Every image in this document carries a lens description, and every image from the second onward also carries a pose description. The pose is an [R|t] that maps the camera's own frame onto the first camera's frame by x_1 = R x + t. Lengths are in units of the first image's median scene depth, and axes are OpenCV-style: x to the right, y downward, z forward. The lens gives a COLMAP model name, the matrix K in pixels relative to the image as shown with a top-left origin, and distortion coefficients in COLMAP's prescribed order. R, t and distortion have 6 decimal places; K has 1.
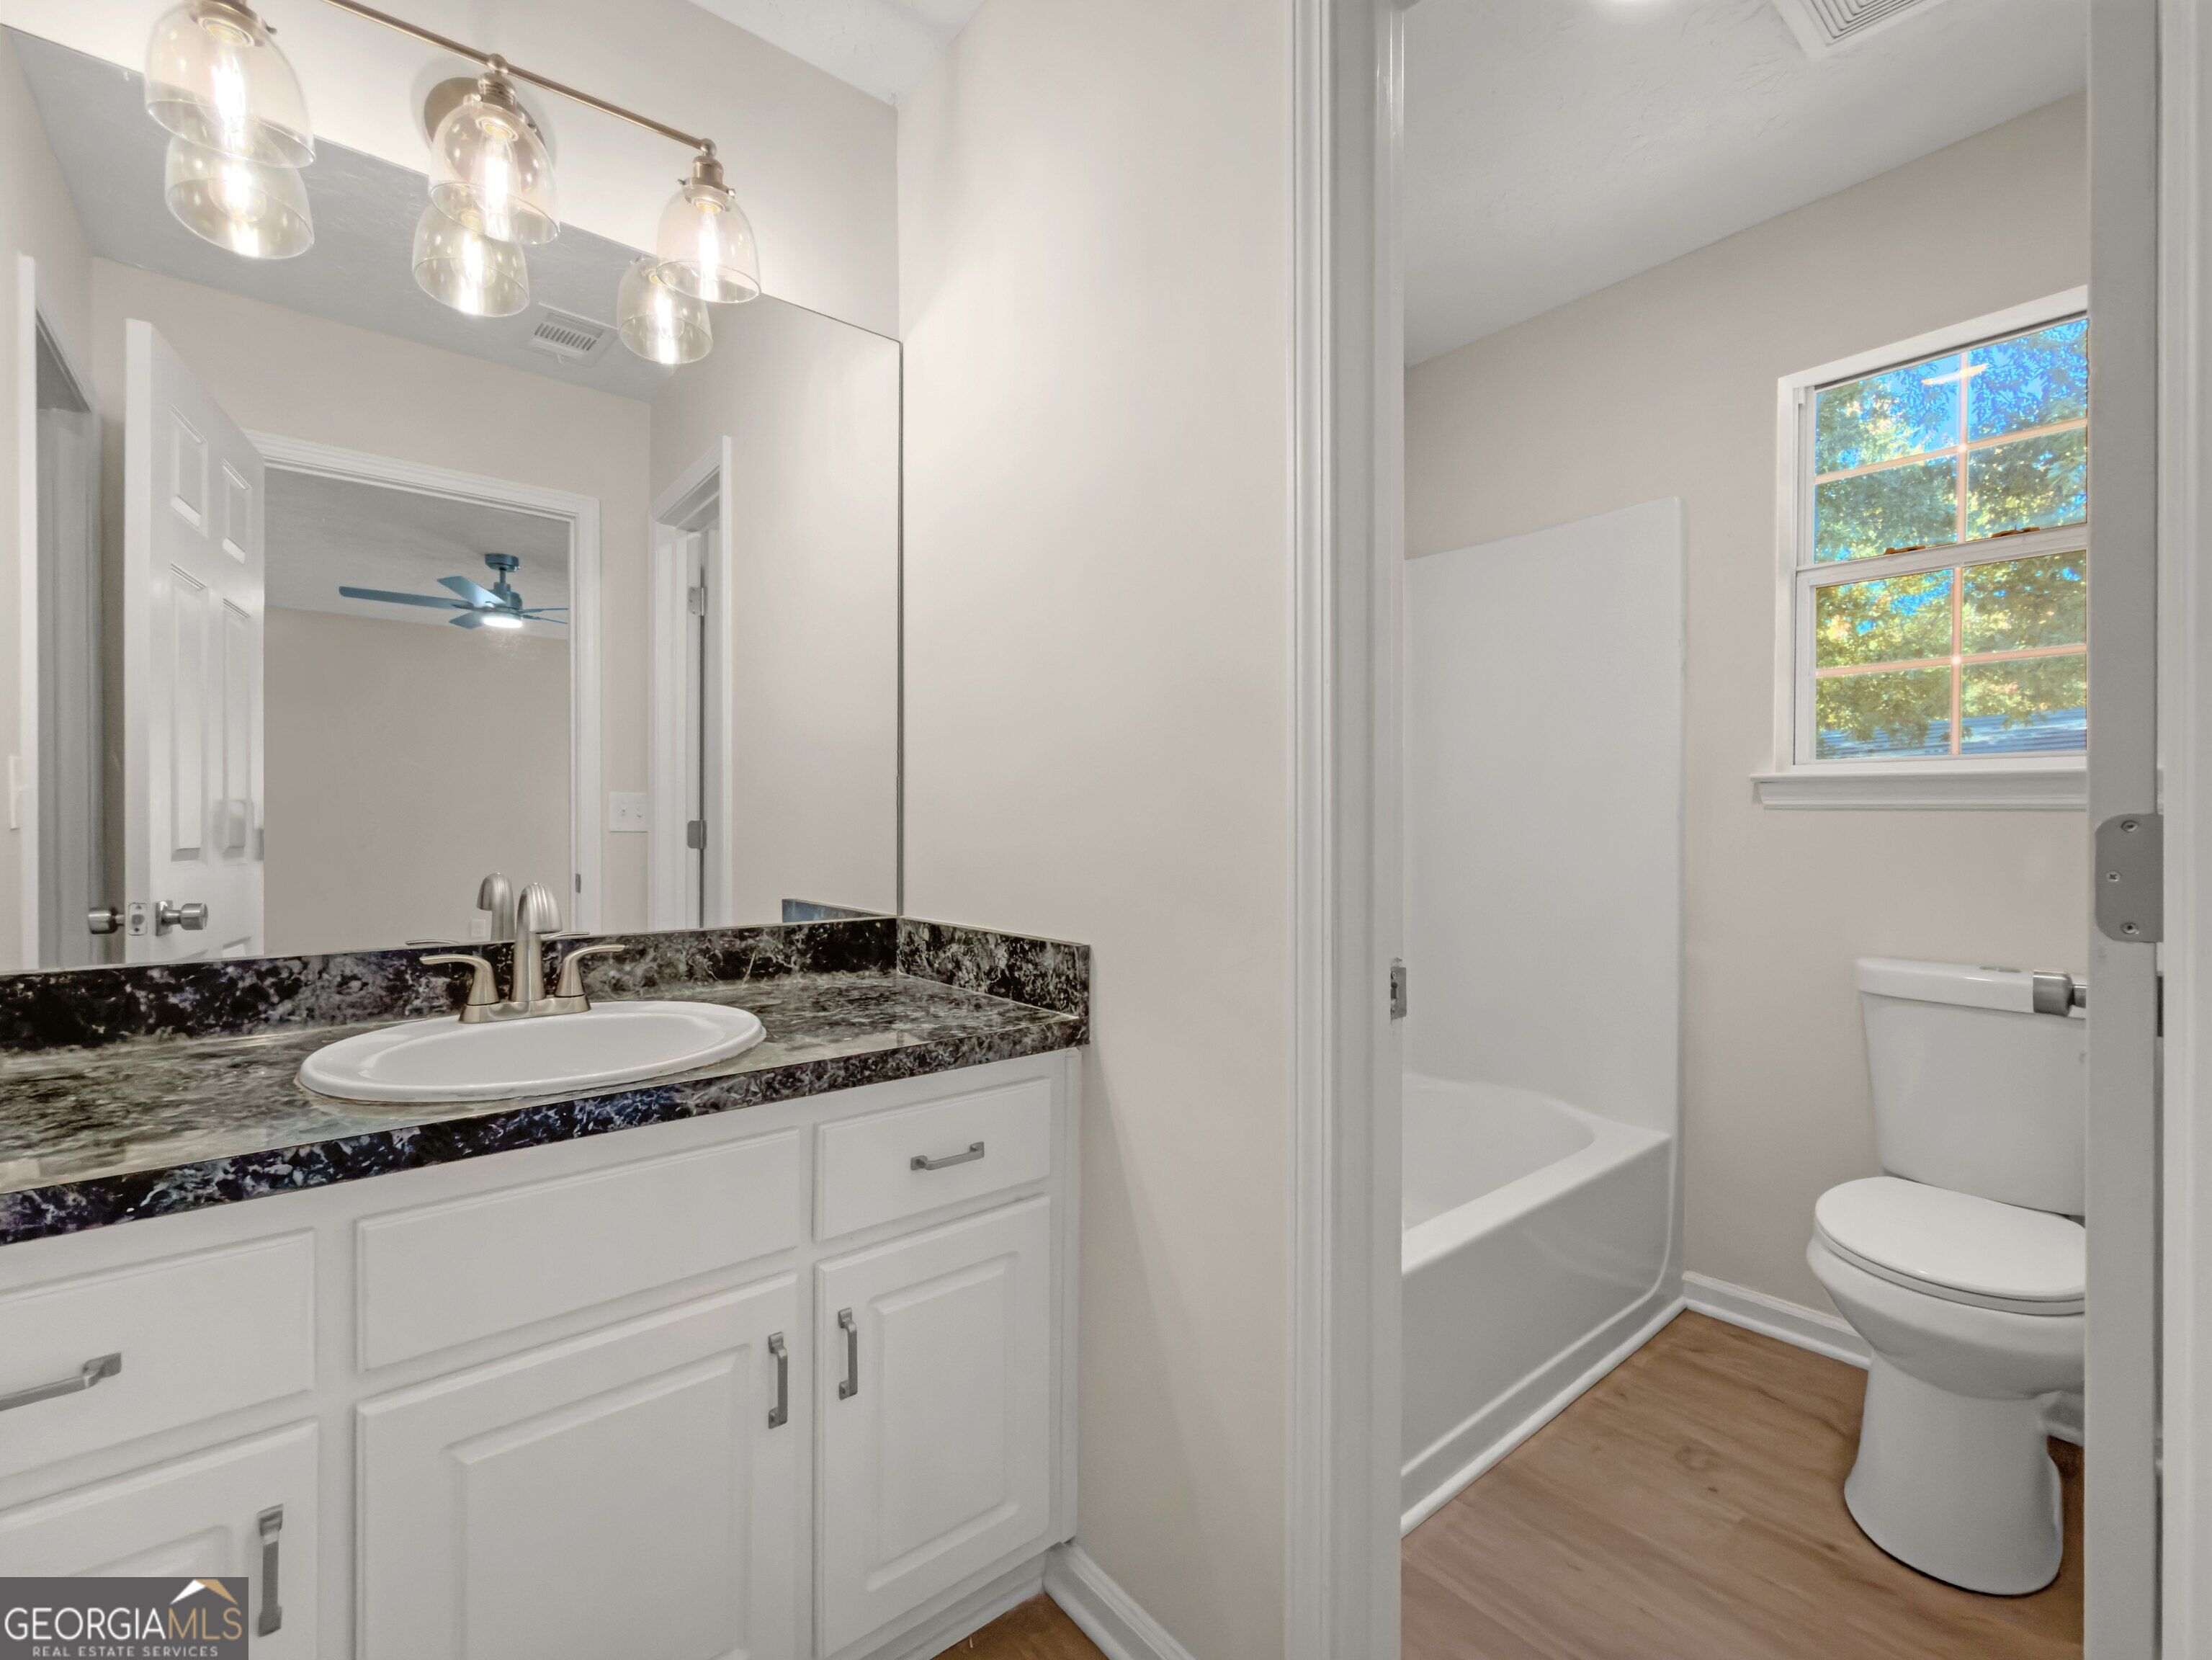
lens RADIAL K [[978.2, 0, 1106.3], [0, 978.2, 829.4], [0, 0, 1]] dist [0.005153, 0.000237]
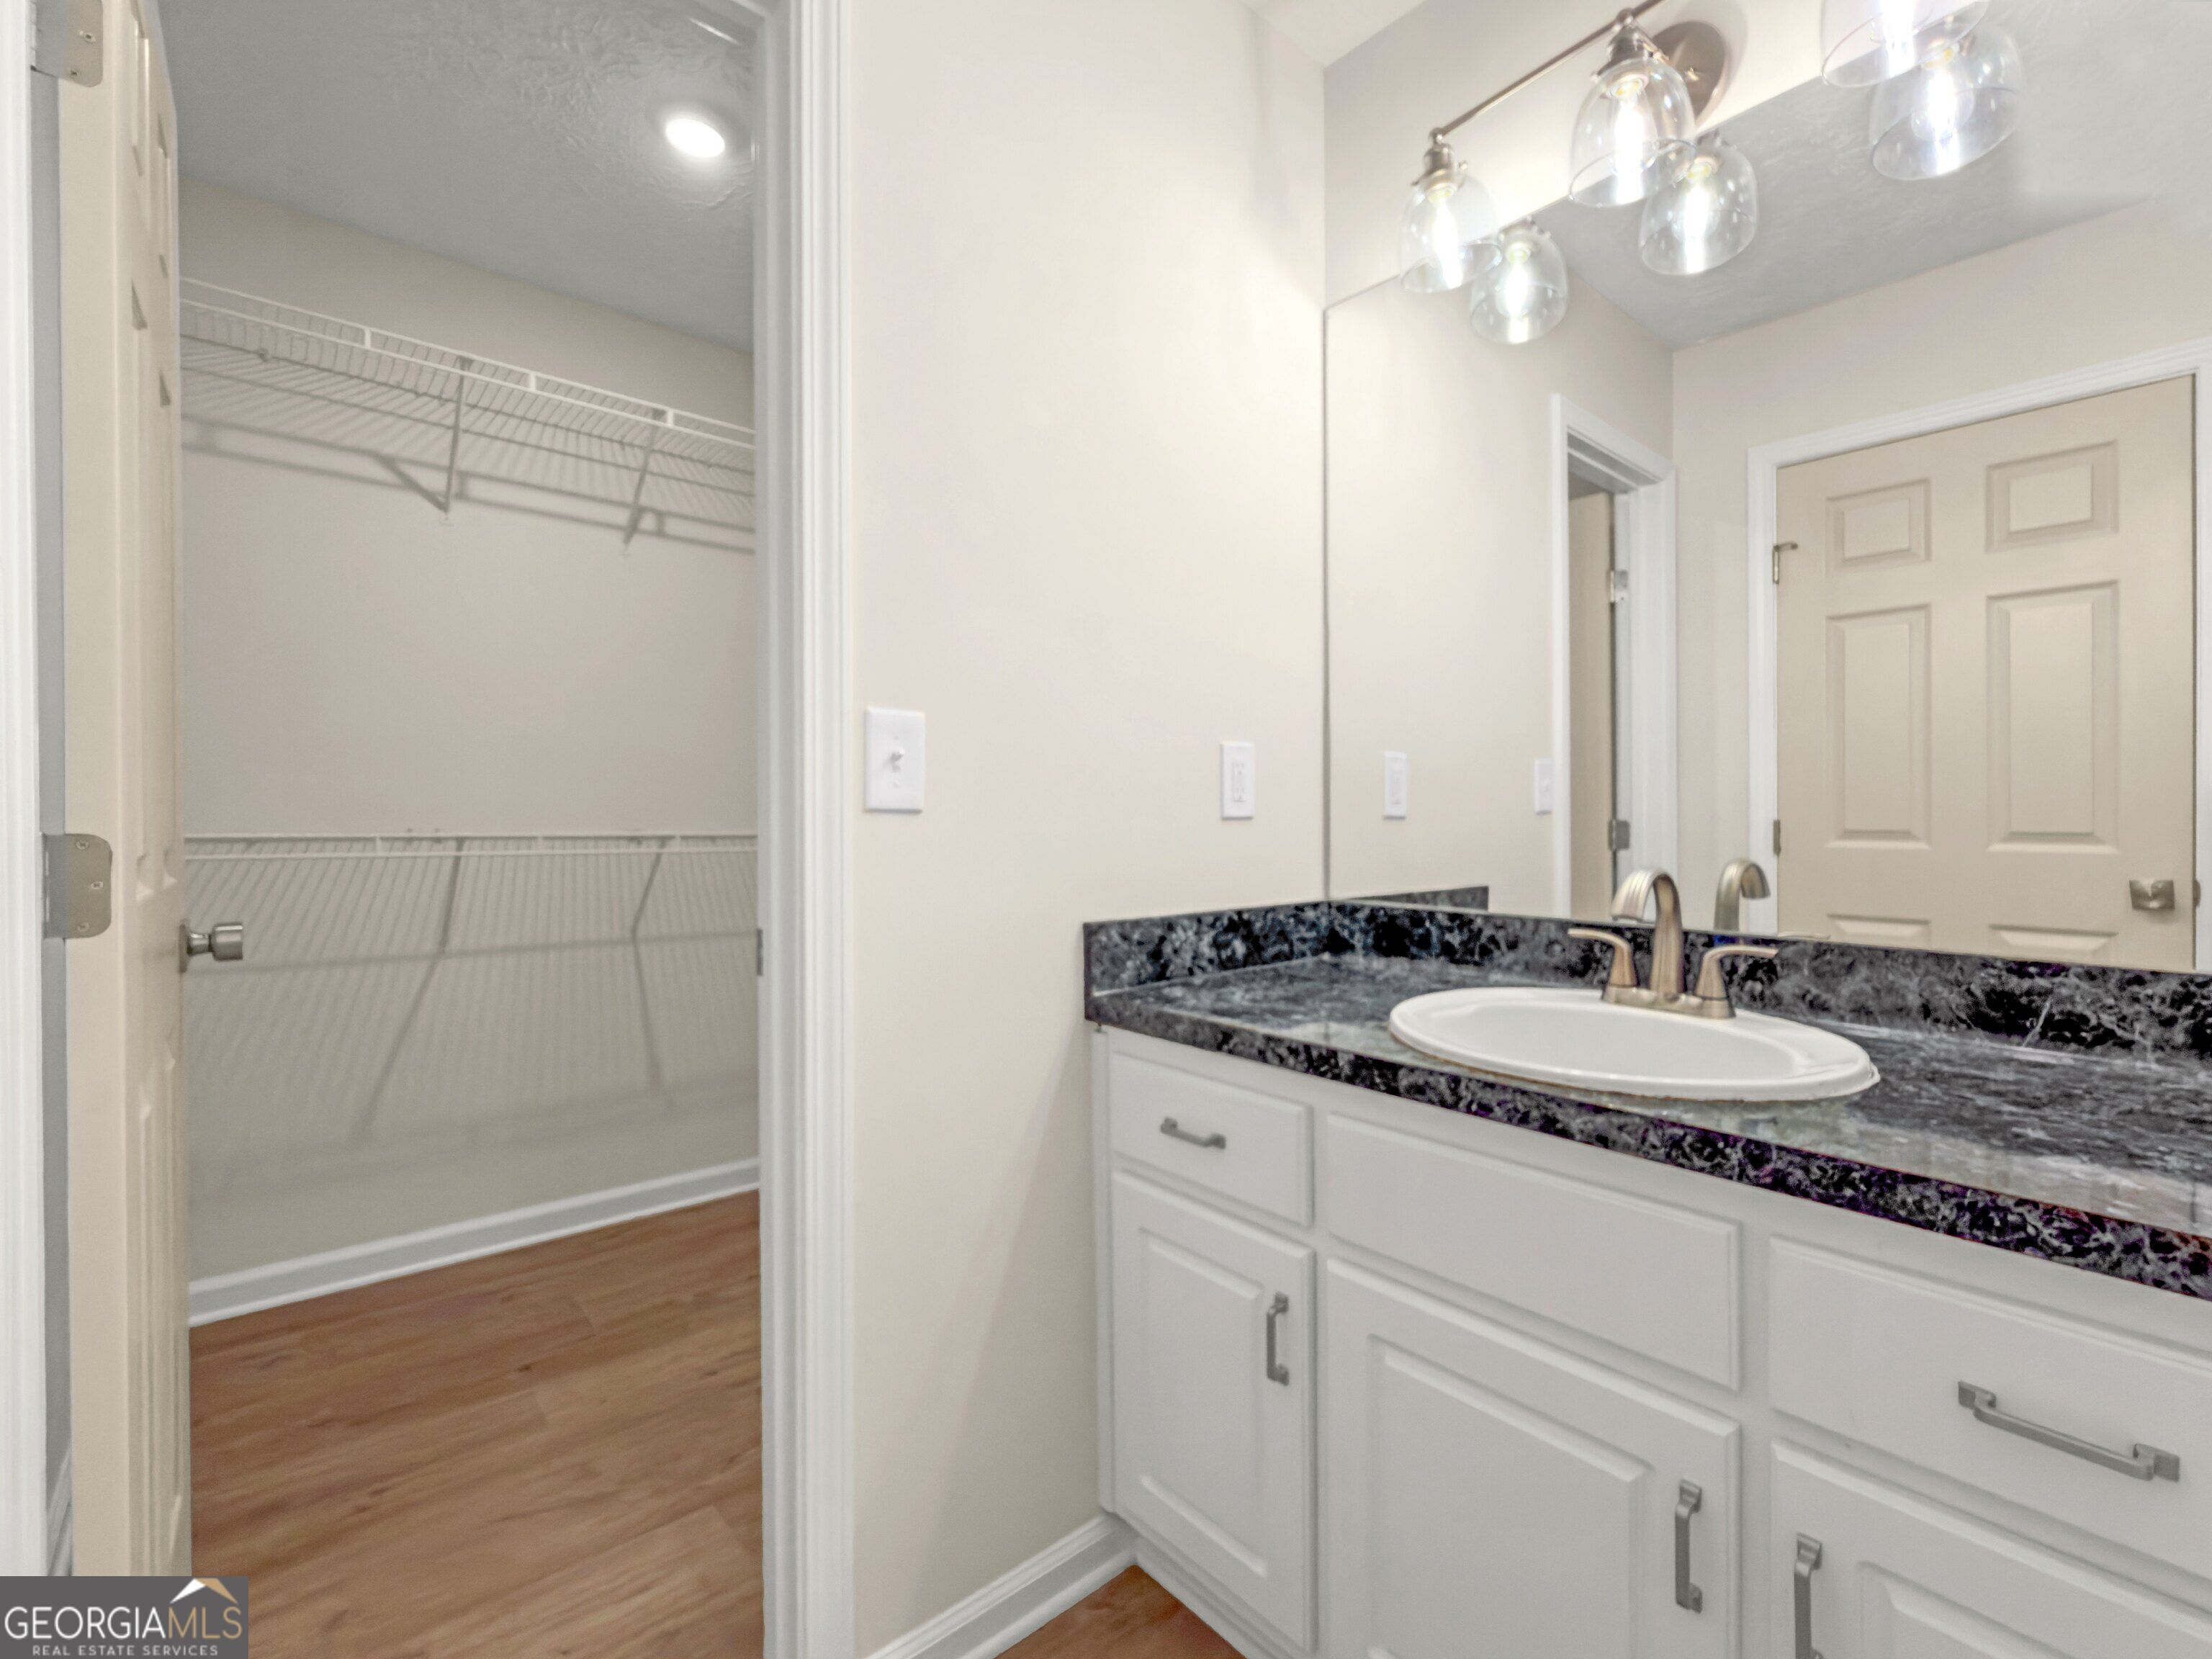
lens RADIAL K [[978.1, 0, 1103.4], [0, 978.1, 815.8], [0, 0, 1]] dist [0.005153, 0.000237]
pose [[0.016325, 0.000524, -0.999867, 0.366600], [-0.004157, 0.999991, 0.000456, 0.009337], [0.999858, 0.004149, 0.016327, 0.496343]]
